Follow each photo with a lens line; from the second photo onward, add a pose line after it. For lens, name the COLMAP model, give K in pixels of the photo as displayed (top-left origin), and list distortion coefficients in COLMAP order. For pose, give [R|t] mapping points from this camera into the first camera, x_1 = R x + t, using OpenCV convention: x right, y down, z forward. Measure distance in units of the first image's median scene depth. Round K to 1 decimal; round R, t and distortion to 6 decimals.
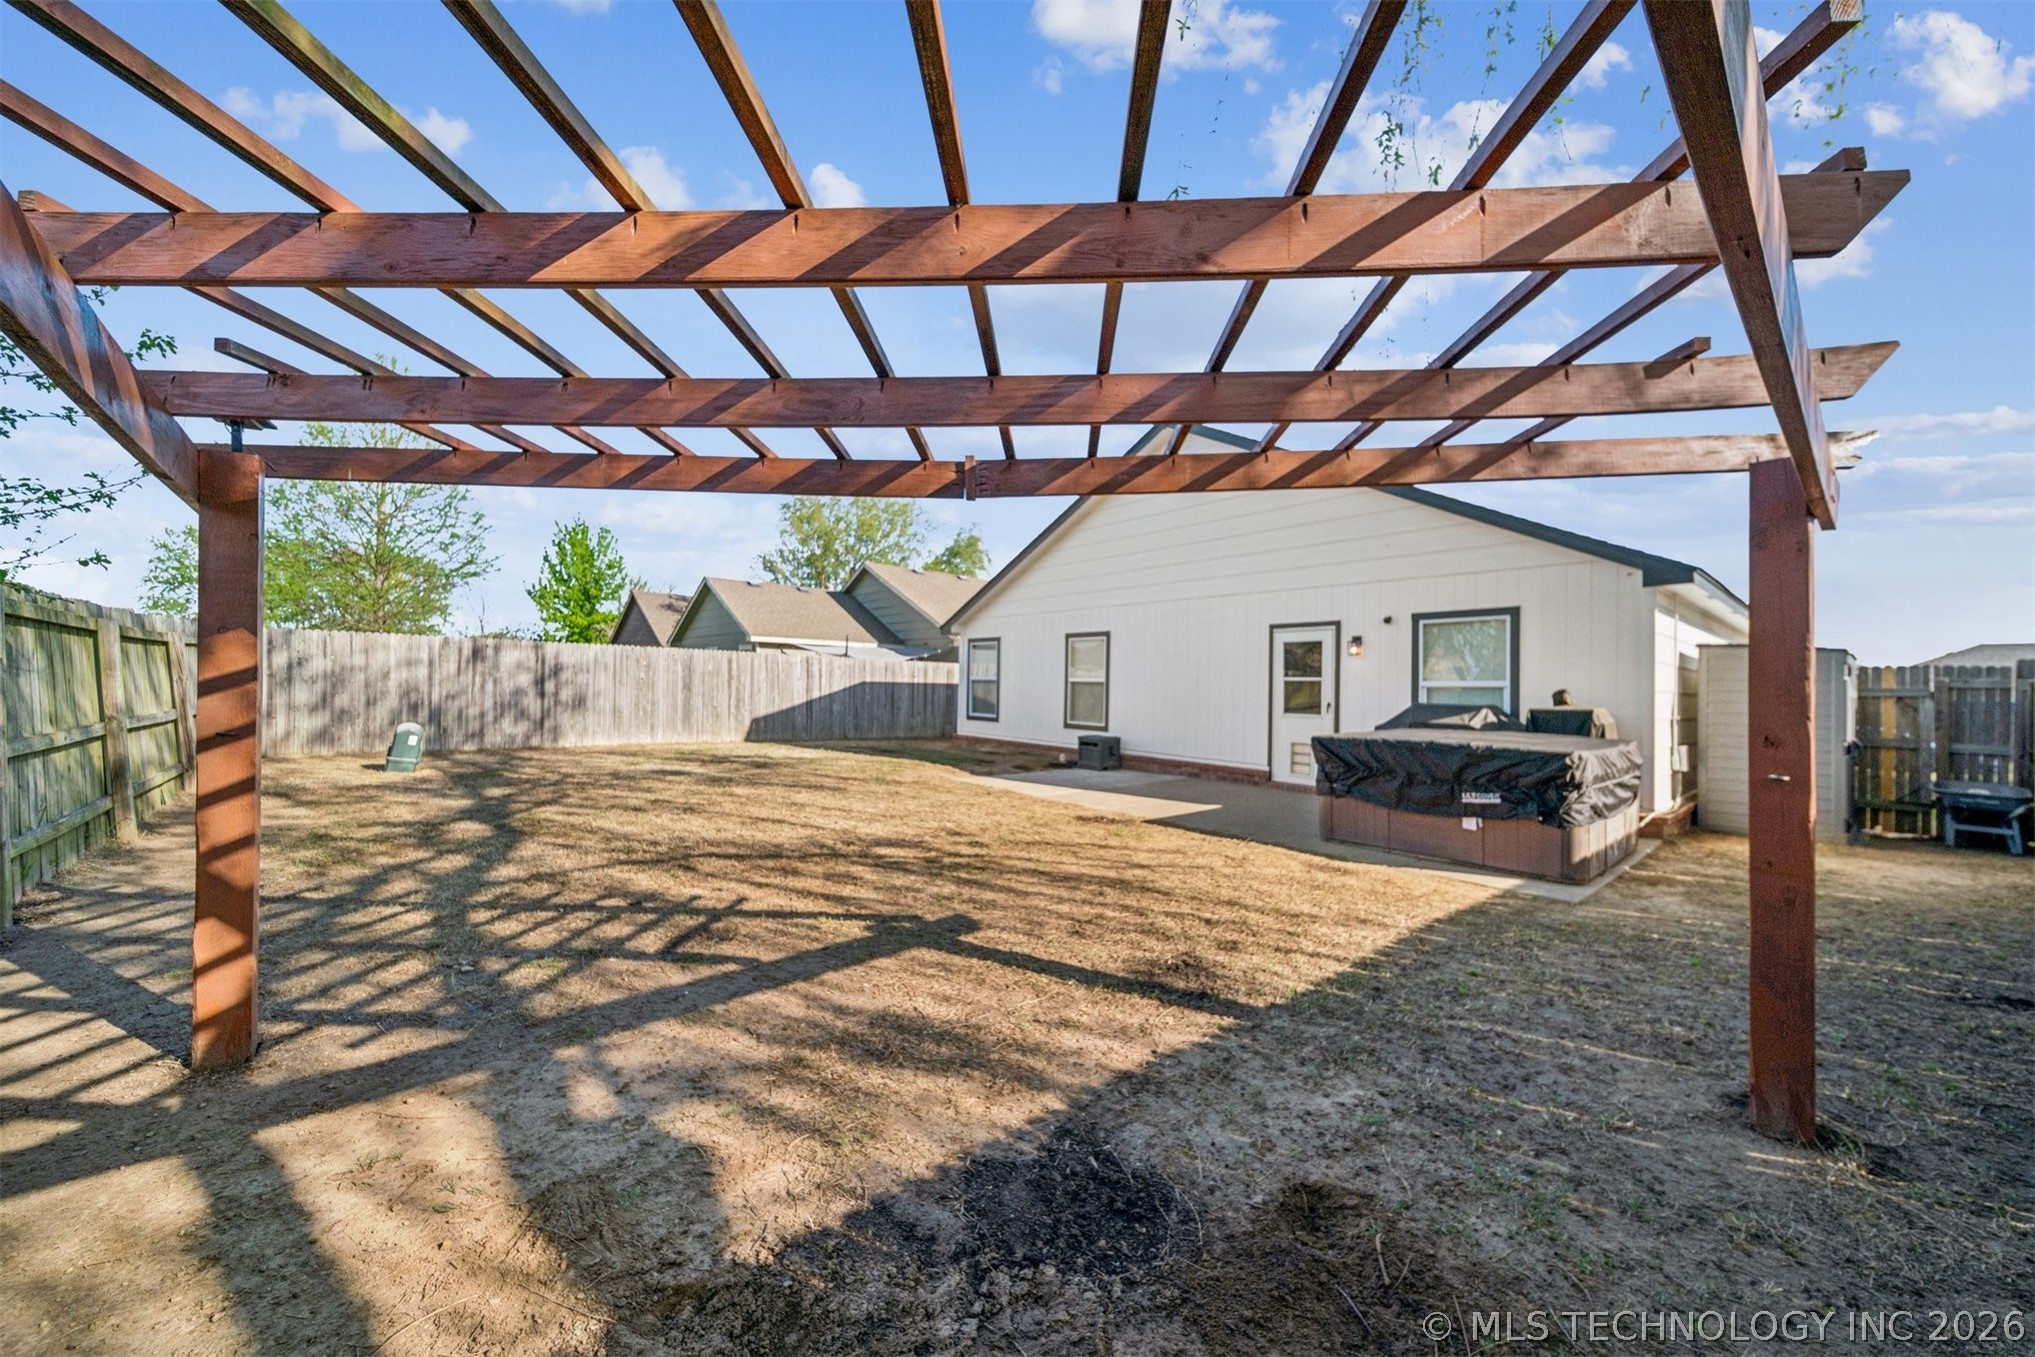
lens RADIAL K [[708.0, 0, 1026.4], [0, 708.0, 676.3], [0, 0, 1]] dist [0.000214, -0.000044]
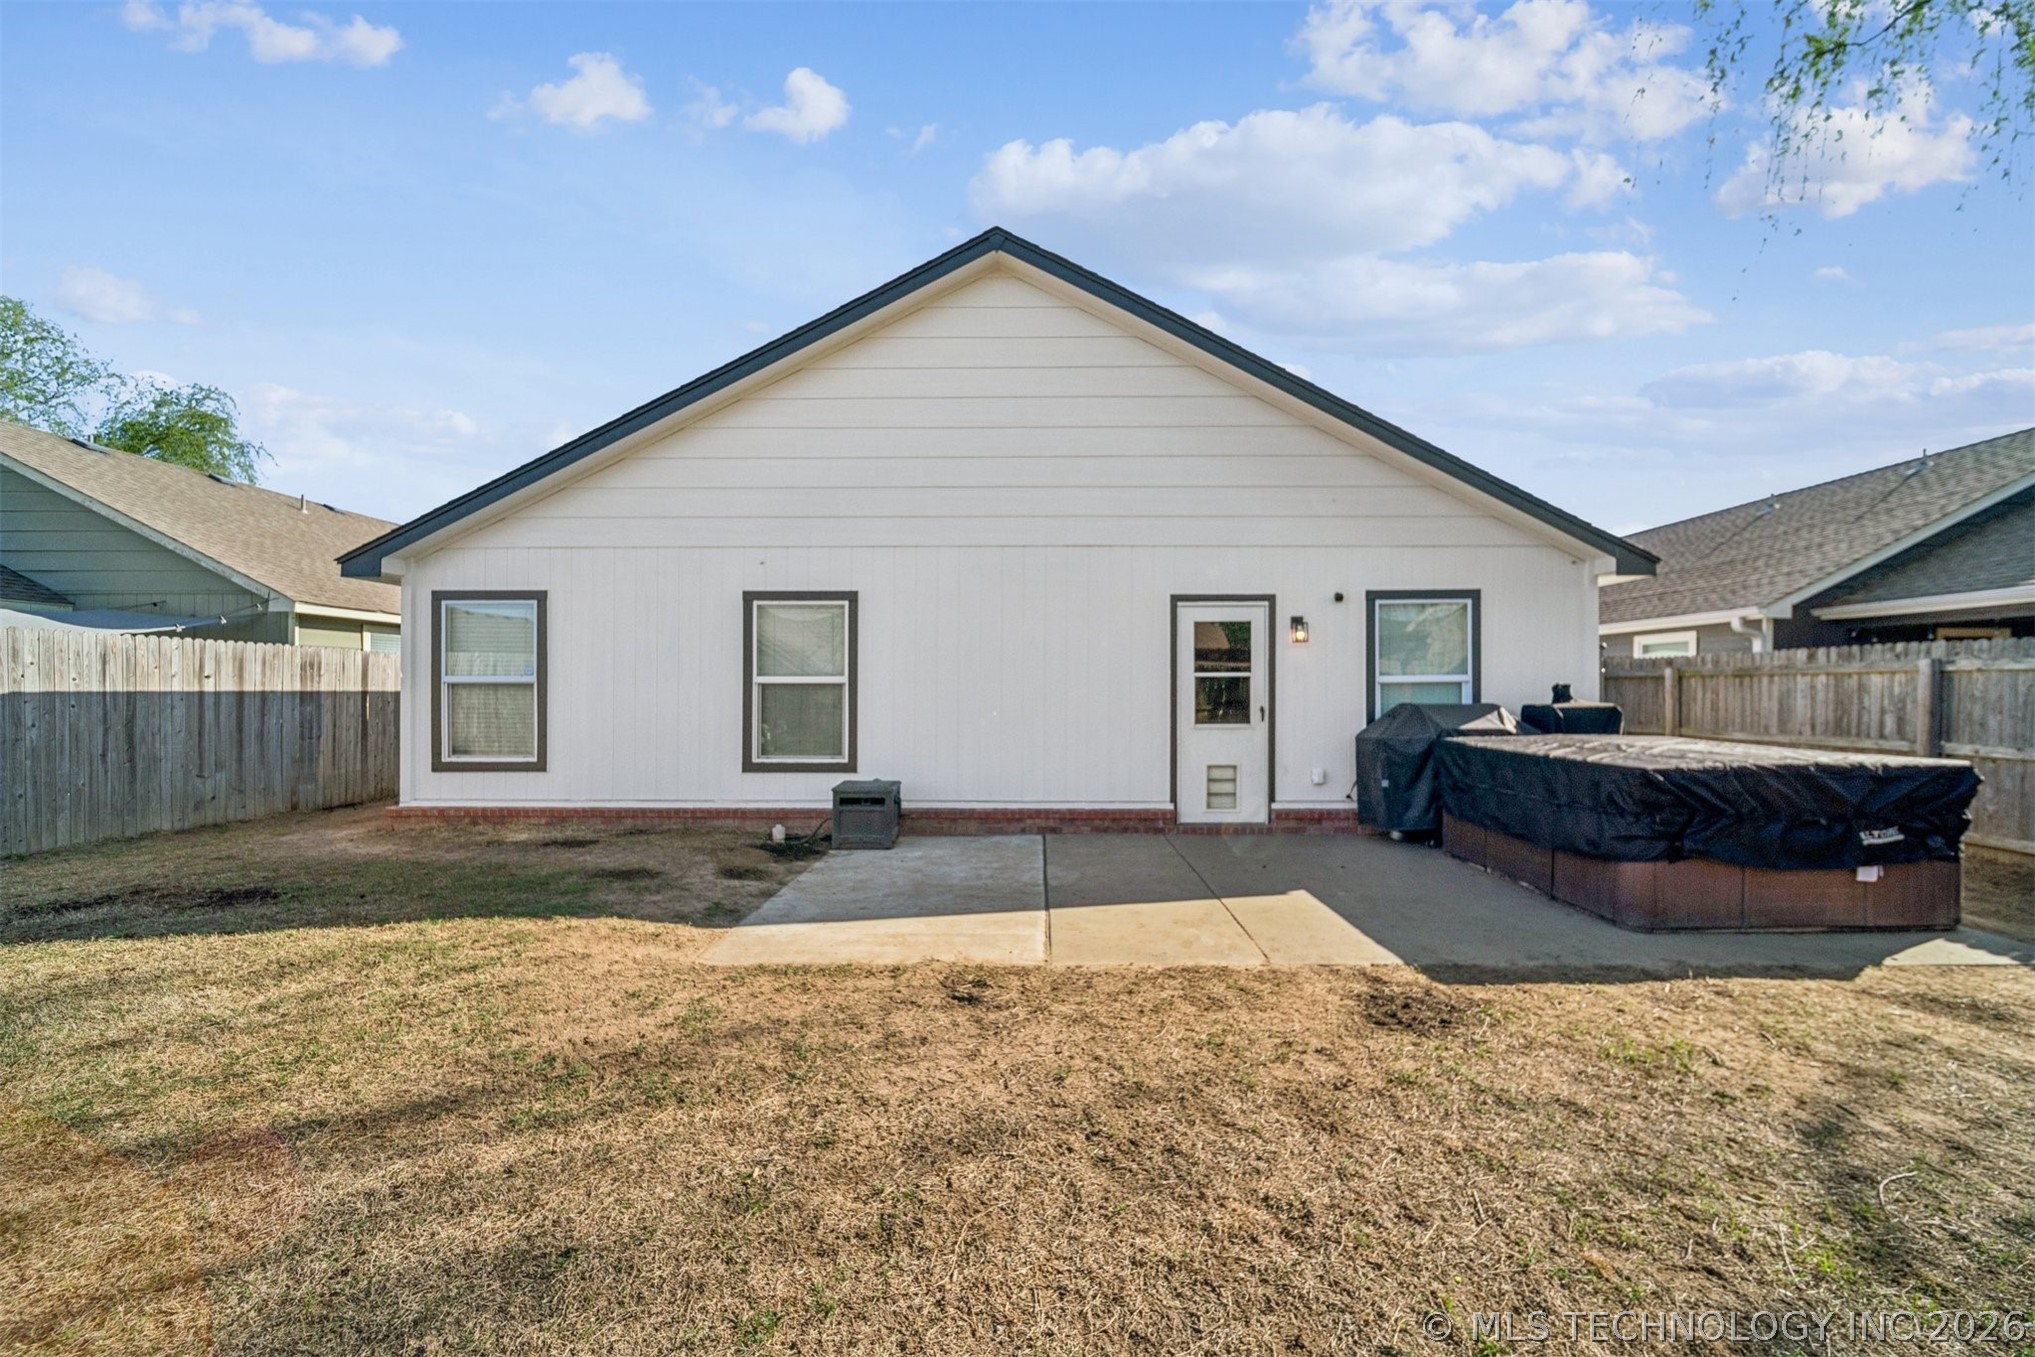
lens RADIAL K [[725.8, 0, 1018.2], [0, 725.8, 694.5], [0, 0, 1]] dist [0.001849, -0.000205]
pose [[0.660878, -0.029268, 0.749923, -0.281872], [0.004652, 0.999380, 0.034904, -0.002430], [-0.750479, -0.019578, 0.660604, 0.655107]]
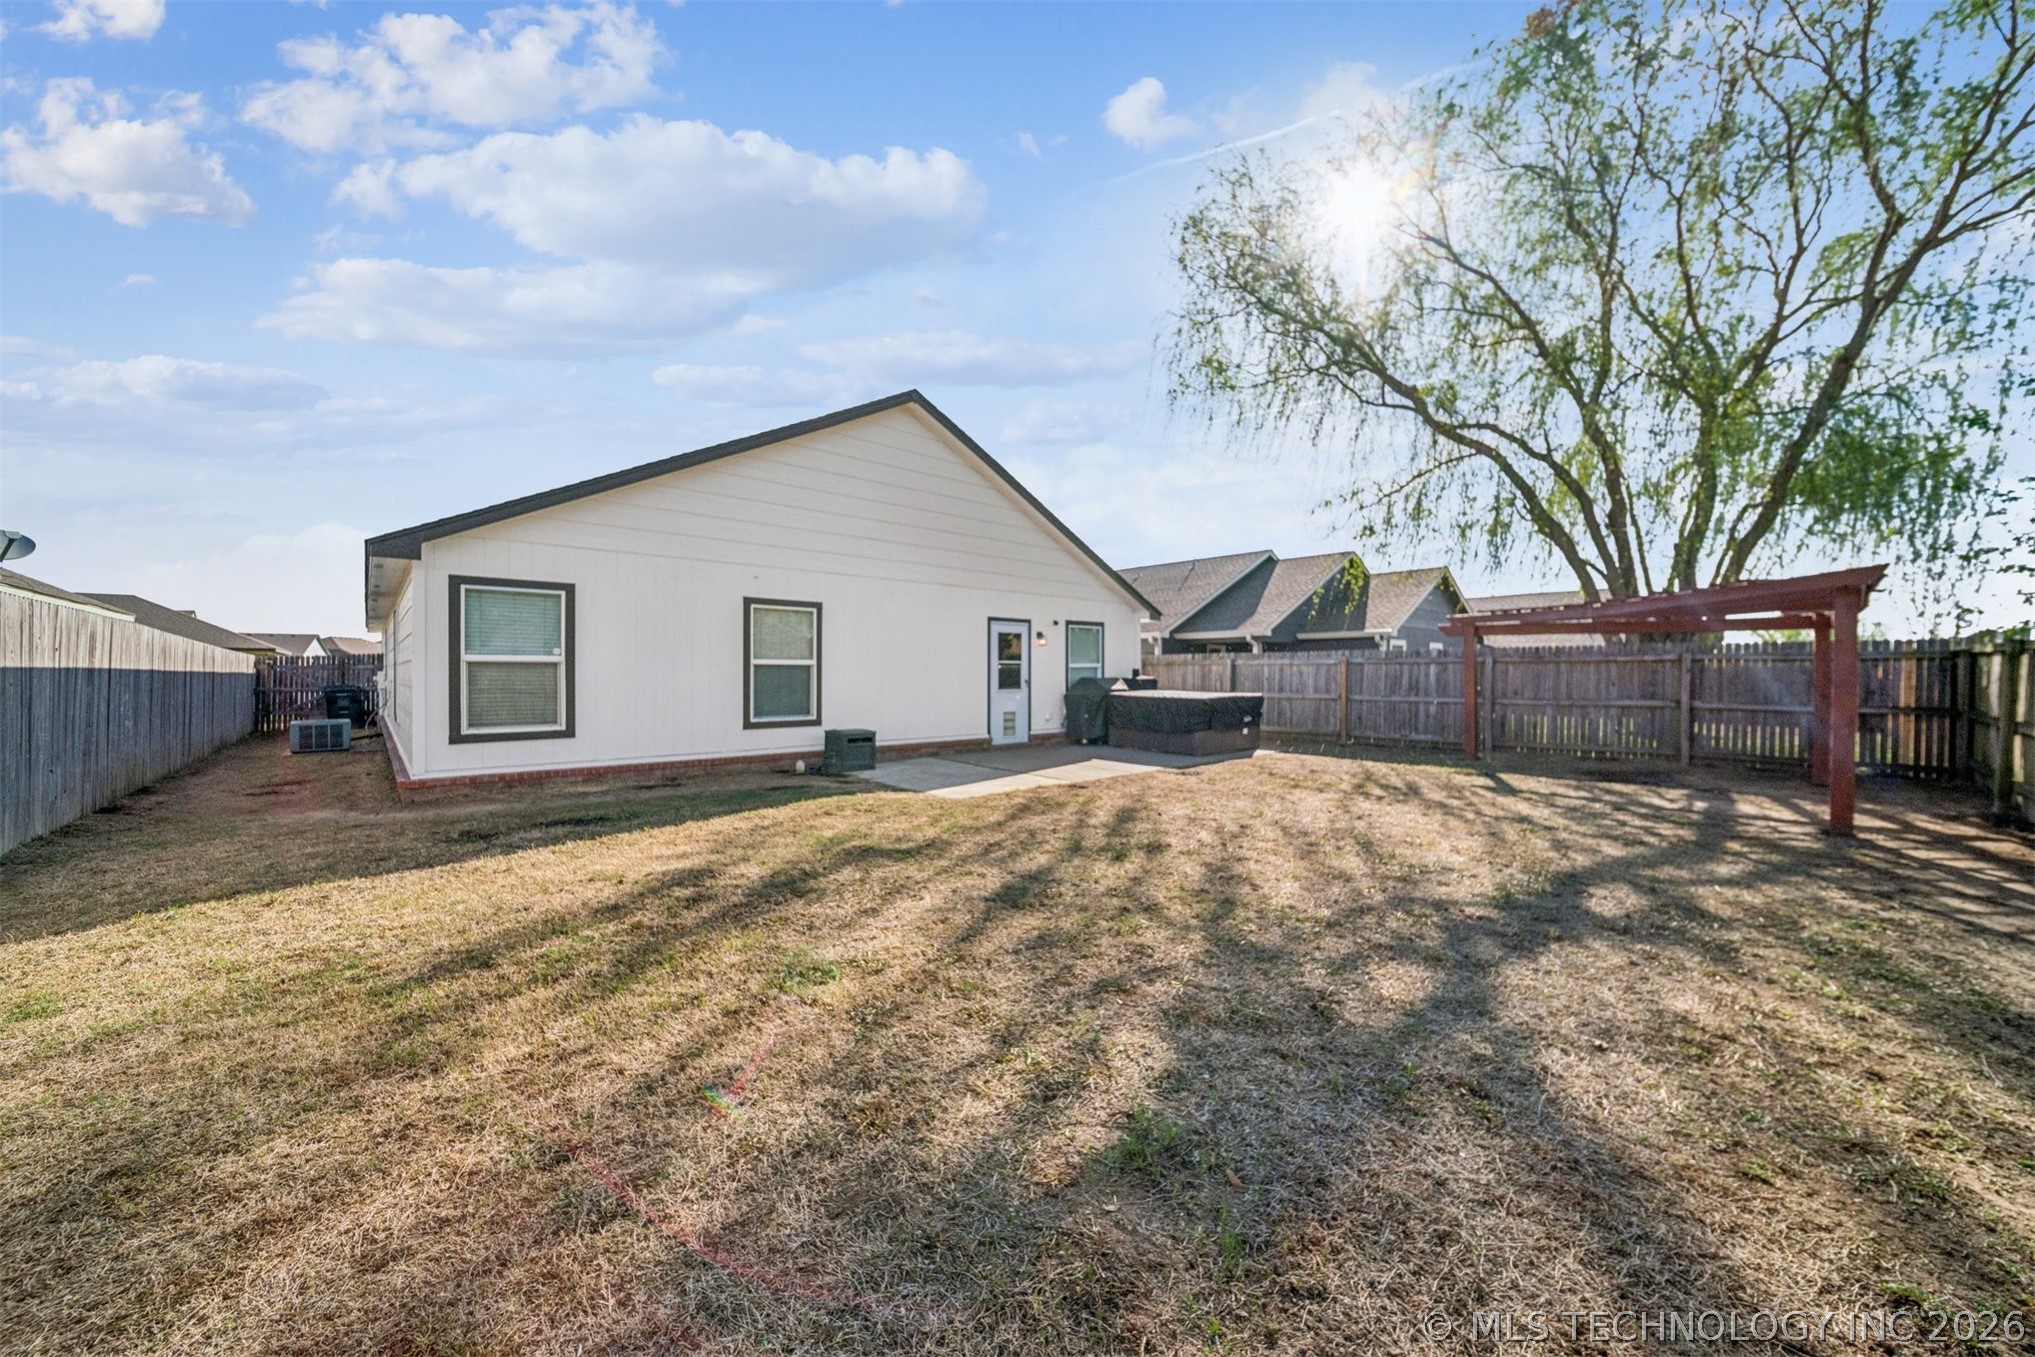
lens RADIAL K [[731.9, 0, 1034.8], [0, 731.9, 686.6], [0, 0, 1]] dist [0.006038, -0.000014]
pose [[-0.027679, -0.039691, 0.998829, -0.910276], [-0.015727, 0.999105, 0.039266, -0.004689], [-0.999493, -0.014621, -0.028279, 0.964102]]
